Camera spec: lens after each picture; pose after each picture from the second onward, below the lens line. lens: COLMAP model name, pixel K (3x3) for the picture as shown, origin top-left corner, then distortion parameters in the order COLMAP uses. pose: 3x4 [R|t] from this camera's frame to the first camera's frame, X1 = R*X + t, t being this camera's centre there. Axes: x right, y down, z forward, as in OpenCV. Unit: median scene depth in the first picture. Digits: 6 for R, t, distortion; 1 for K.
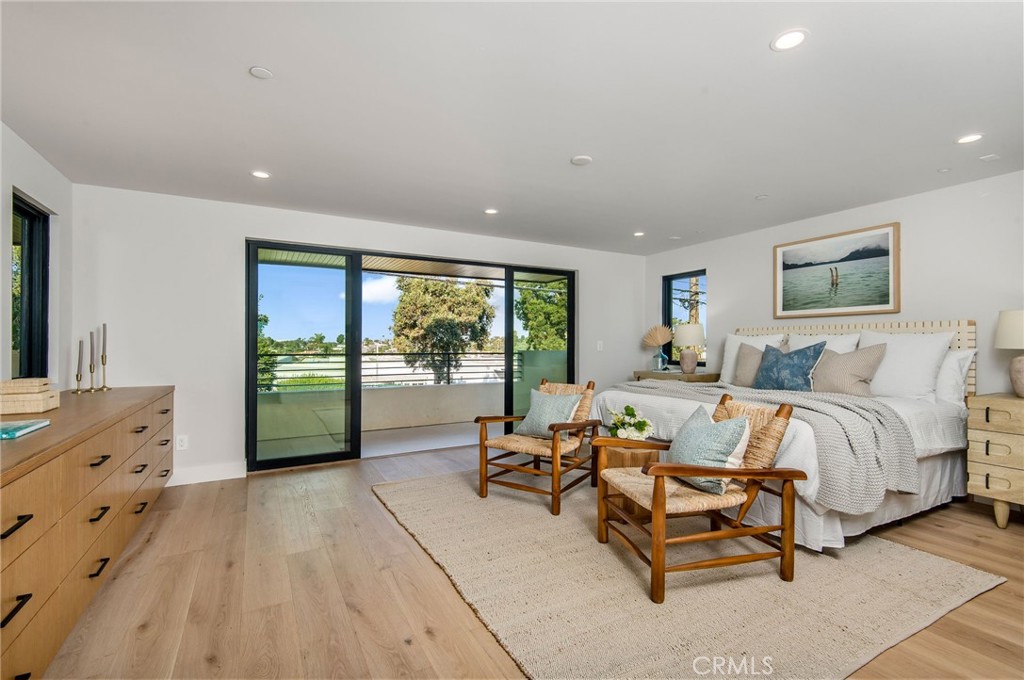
lens RADIAL K [[469.5, 0, 509.8], [0, 469.5, 342.3], [0, 0, 1]] dist [0.001927, 0.000055]
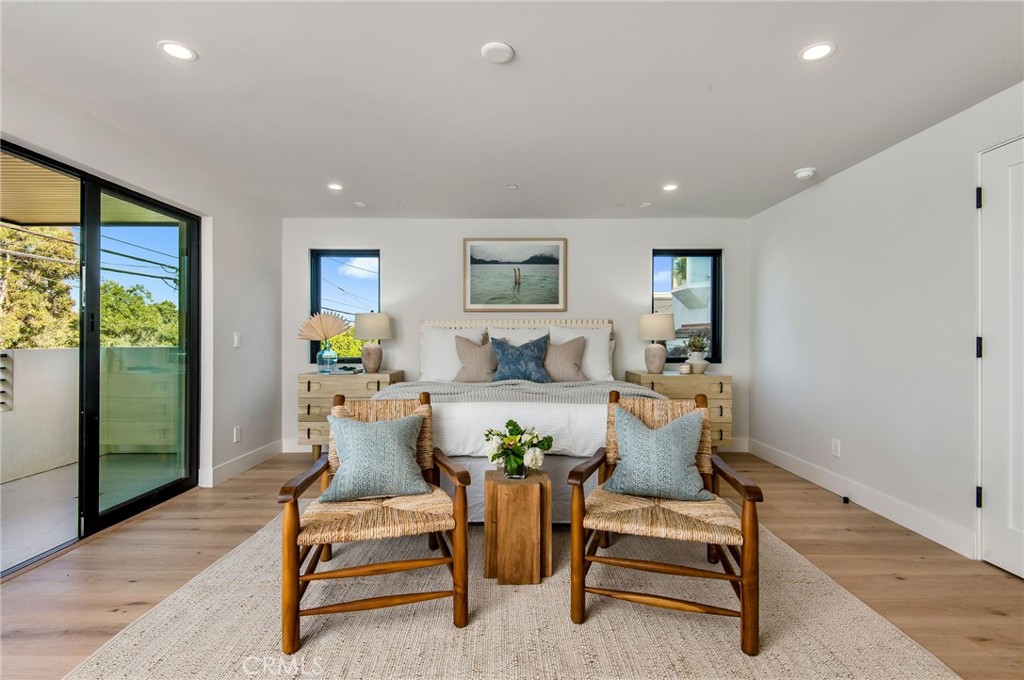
lens RADIAL K [[469.5, 0, 512.9], [0, 469.5, 337.0], [0, 0, 1]] dist [0.001927, 0.000055]
pose [[0.466878, -0.001269, 0.884321, -0.302028], [-0.003186, 0.999990, 0.003117, 0.001020], [-0.884316, -0.004272, 0.466869, 0.492833]]
